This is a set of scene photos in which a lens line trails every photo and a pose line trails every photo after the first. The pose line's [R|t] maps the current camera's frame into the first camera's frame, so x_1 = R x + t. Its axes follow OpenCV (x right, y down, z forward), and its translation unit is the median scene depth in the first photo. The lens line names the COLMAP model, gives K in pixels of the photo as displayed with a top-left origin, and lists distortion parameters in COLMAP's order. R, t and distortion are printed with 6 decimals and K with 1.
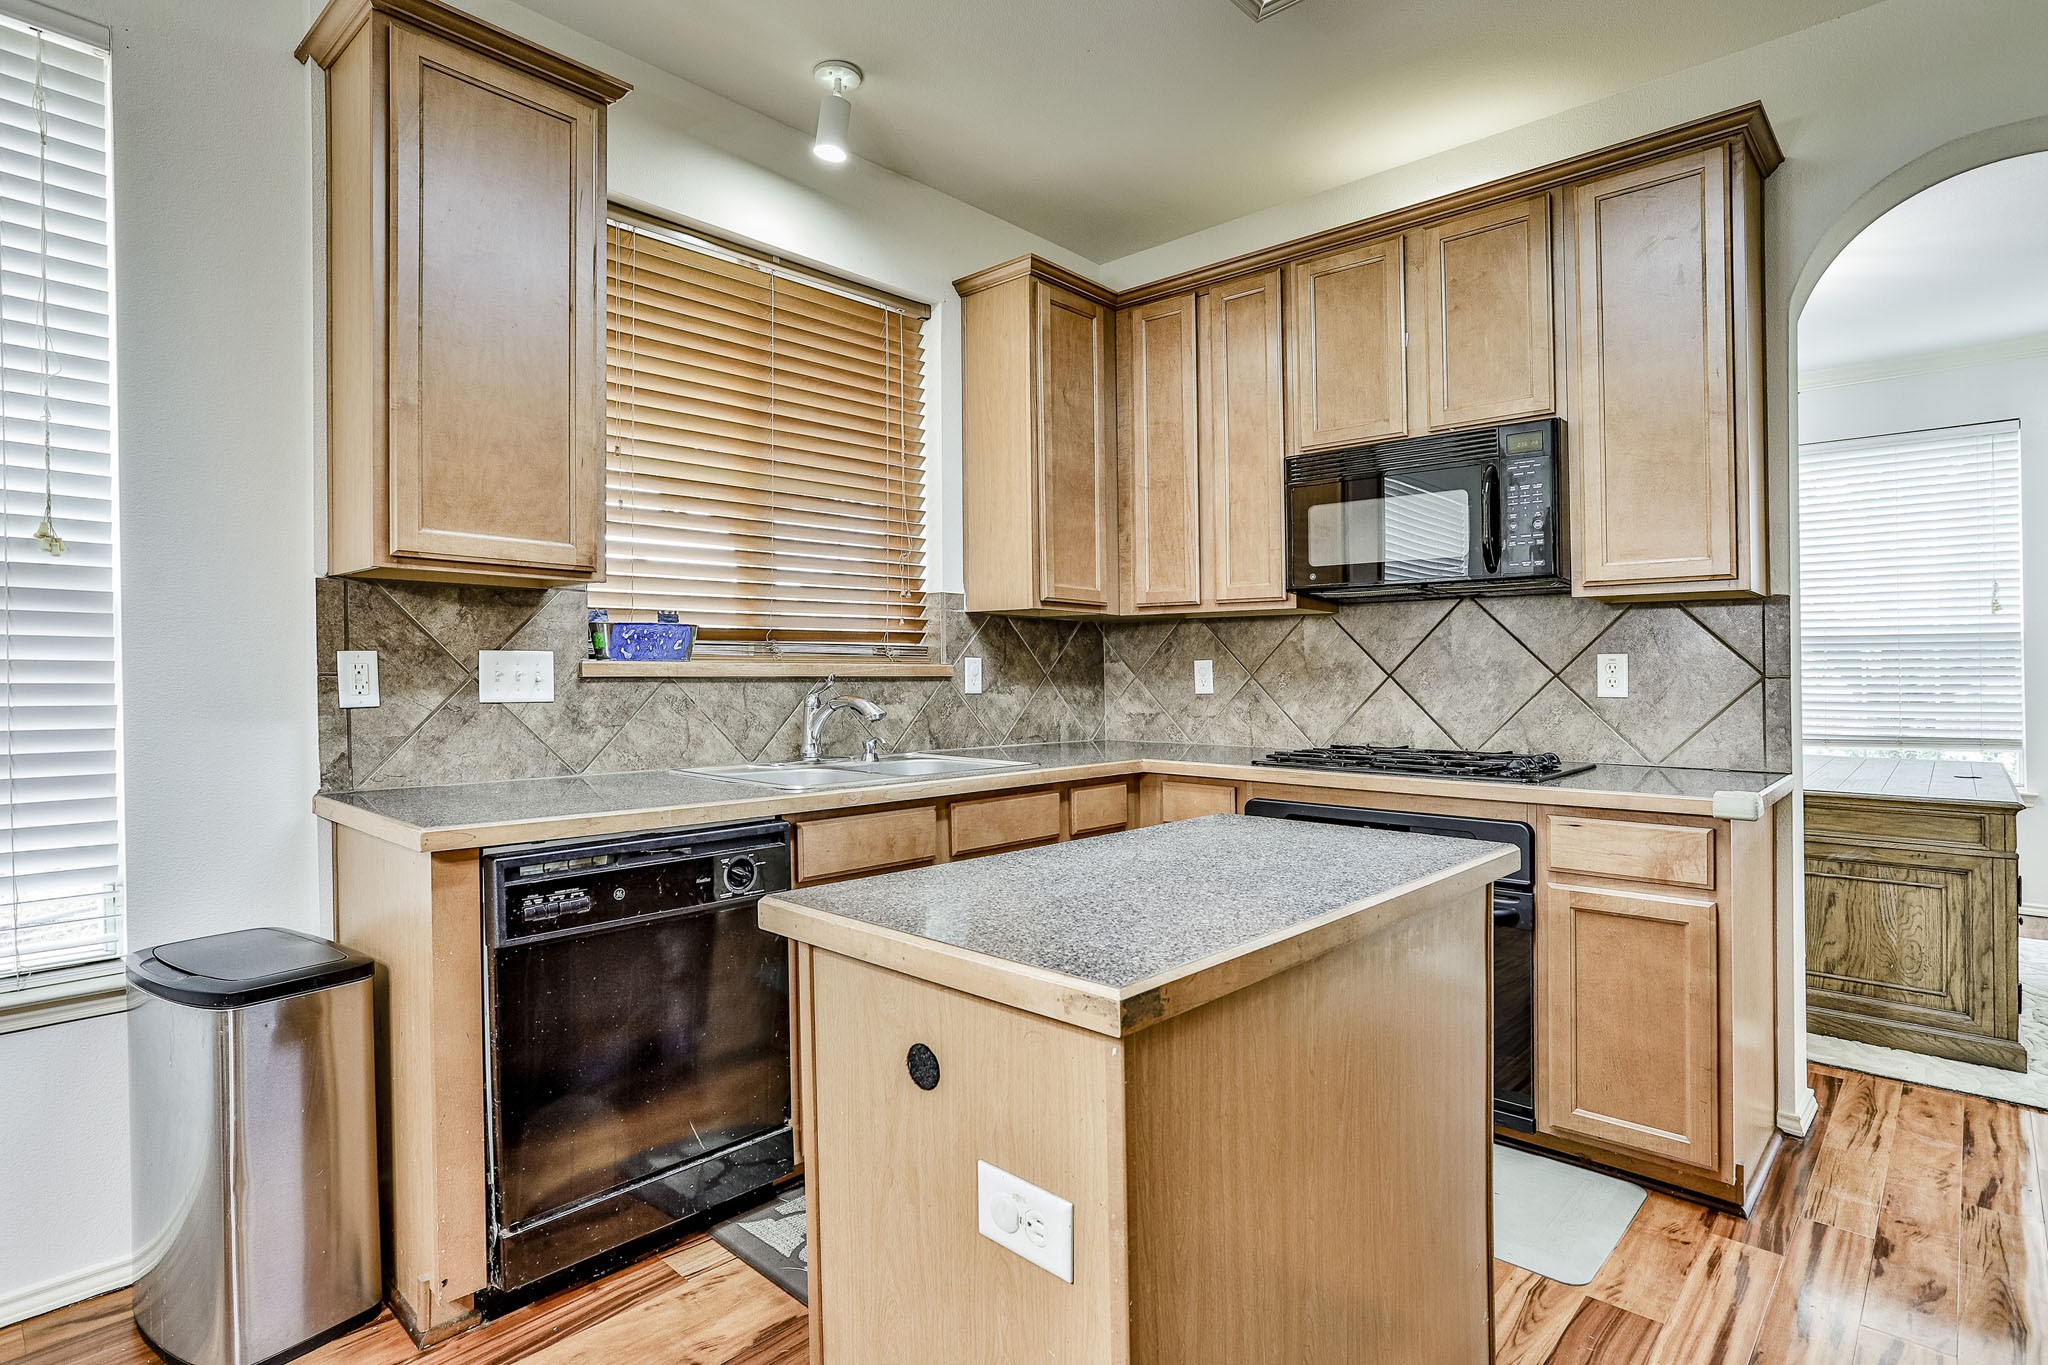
lens RADIAL K [[1040.6, 0, 1024.0], [0, 1040.6, 682.5], [0, 0, 1]] dist [-0.048075, 0.028469]
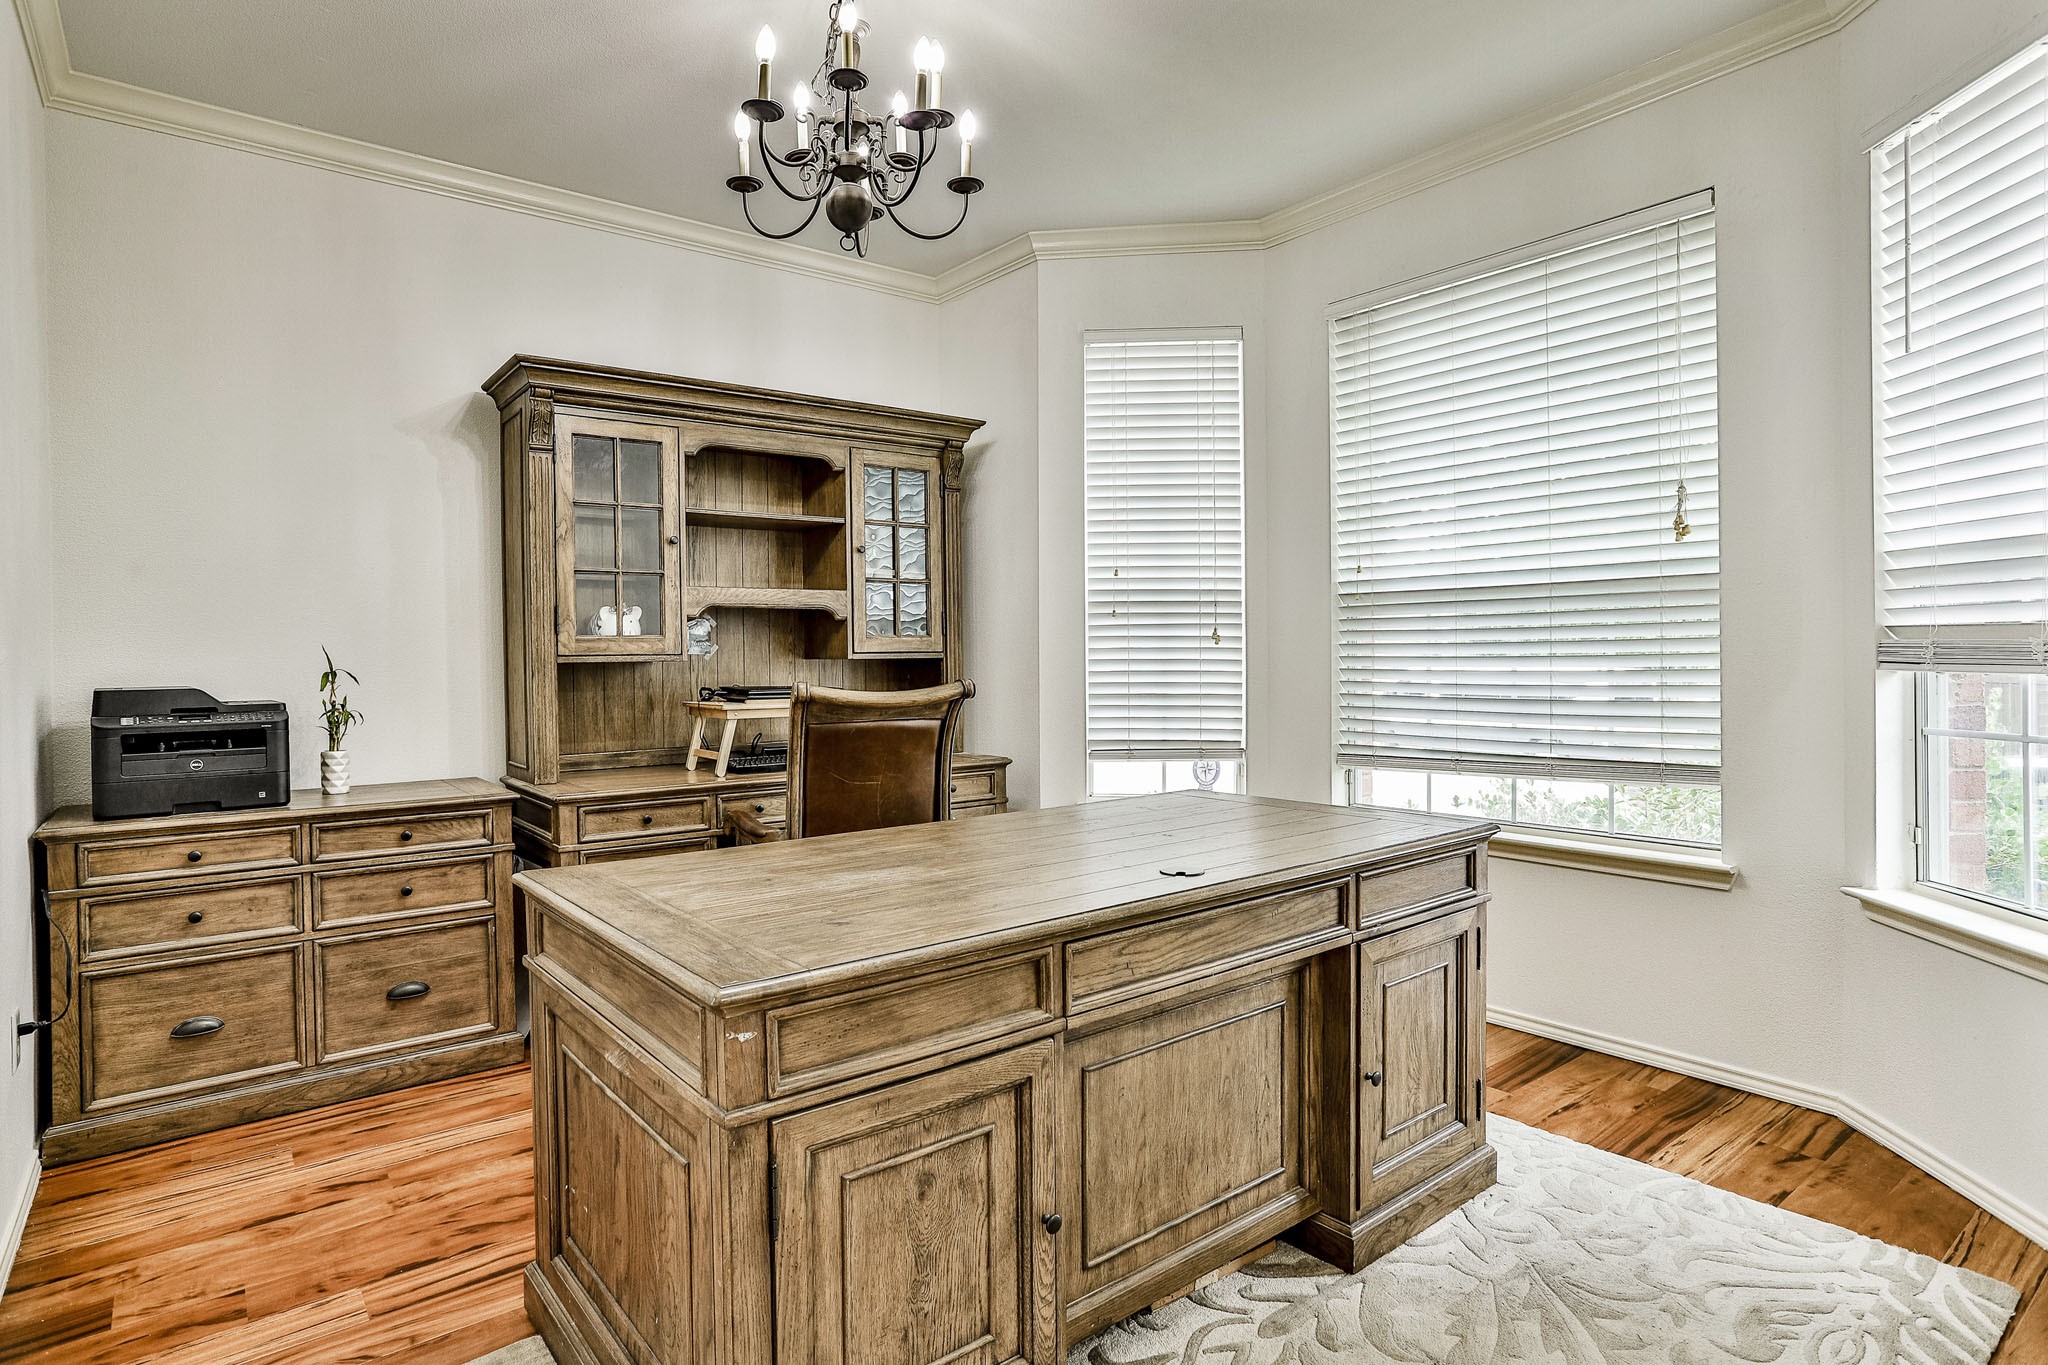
lens RADIAL K [[1061.9, 0, 998.2], [0, 1061.9, 680.0], [0, 0, 1]] dist [-0.040460, 0.024184]
pose [[0.984384, -0.005884, -0.175936, 1.225699], [0.008676, 0.999848, 0.015102, -0.006749], [0.175820, -0.016392, 0.984286, 0.661603]]
